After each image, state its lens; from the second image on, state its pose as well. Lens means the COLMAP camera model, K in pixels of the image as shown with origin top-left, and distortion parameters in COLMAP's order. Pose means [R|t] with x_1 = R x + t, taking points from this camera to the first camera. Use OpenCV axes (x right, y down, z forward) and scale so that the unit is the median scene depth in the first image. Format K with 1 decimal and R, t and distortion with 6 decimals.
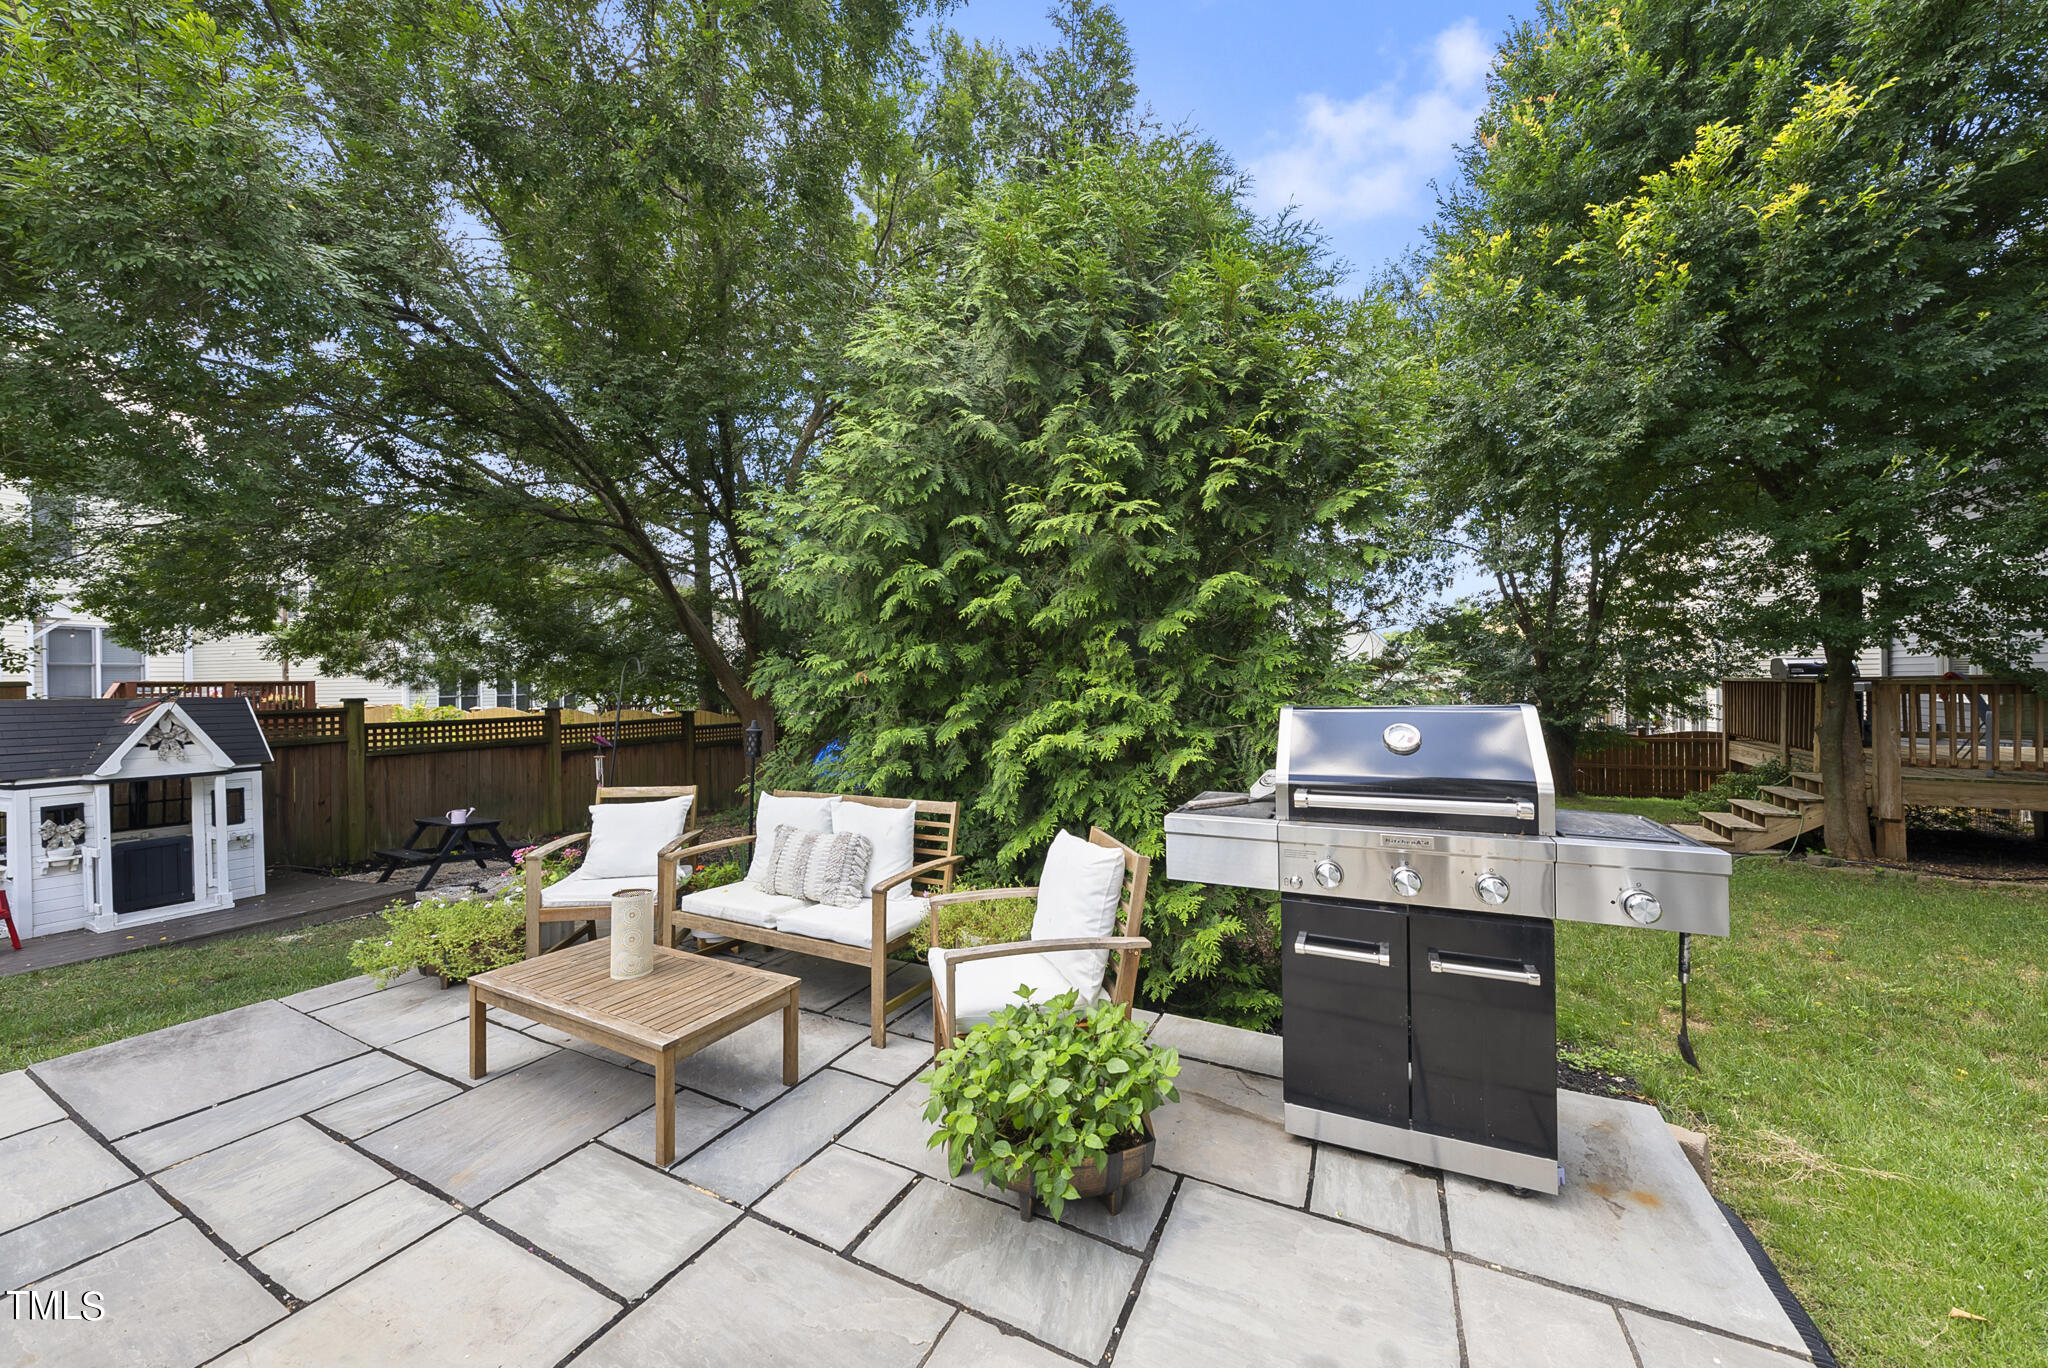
lens RADIAL K [[726.5, 0, 1019.5], [0, 726.5, 673.7], [0, 0, 1]] dist [-0.000698, -0.000308]
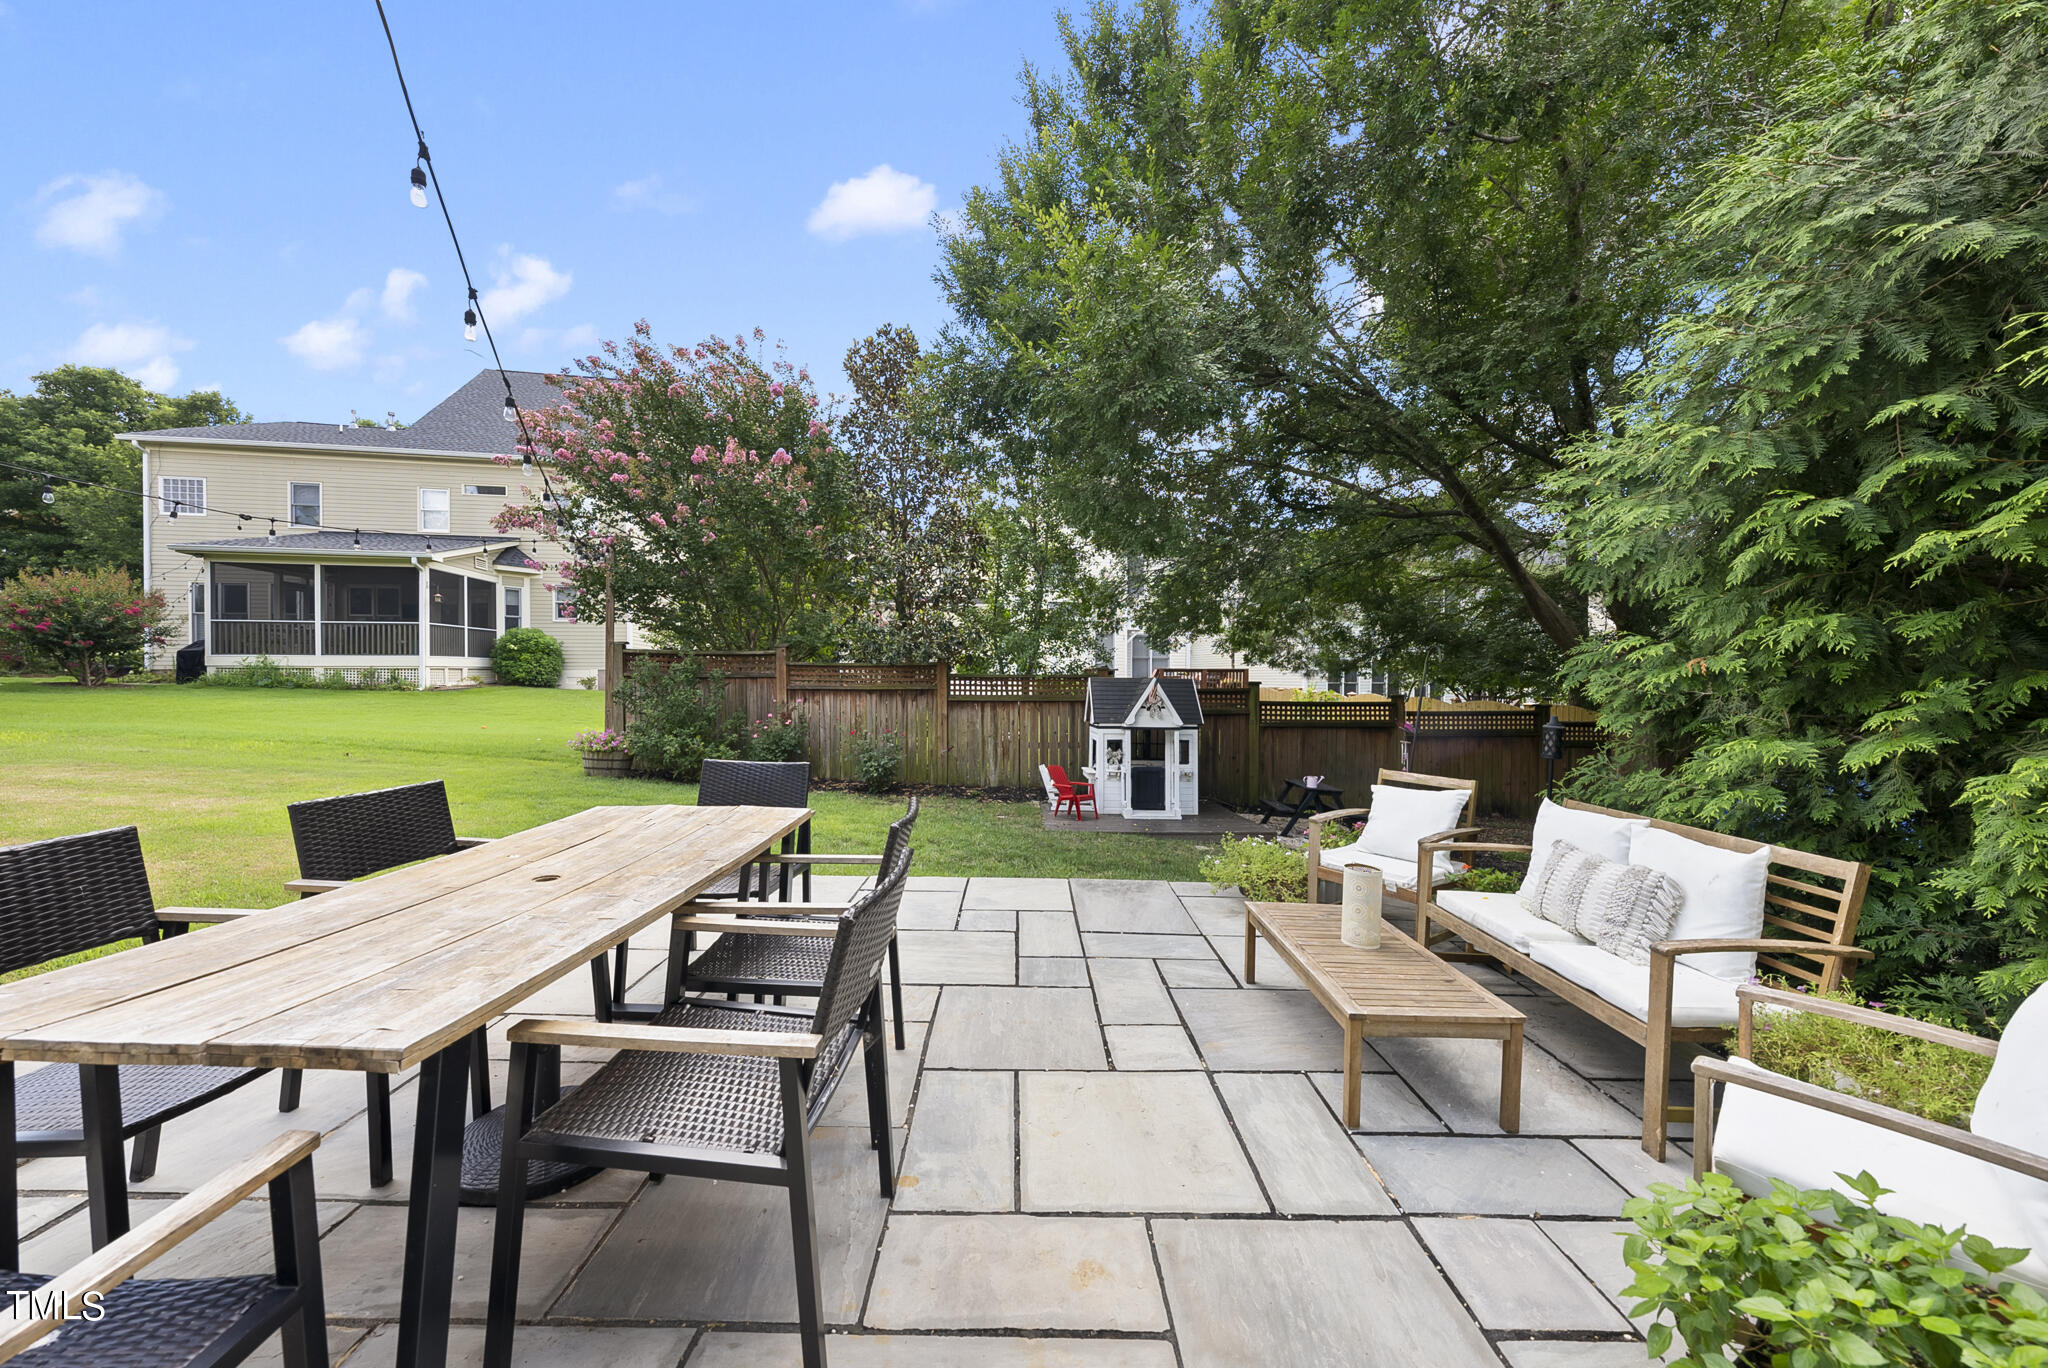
lens RADIAL K [[726.5, 0, 1035.9], [0, 726.5, 679.7], [0, 0, 1]] dist [-0.000698, -0.000308]
pose [[0.455833, 0.020053, -0.889839, 0.134631], [-0.002022, 0.999767, 0.021494, 0.004949], [0.890063, -0.007998, 0.455768, 0.072849]]
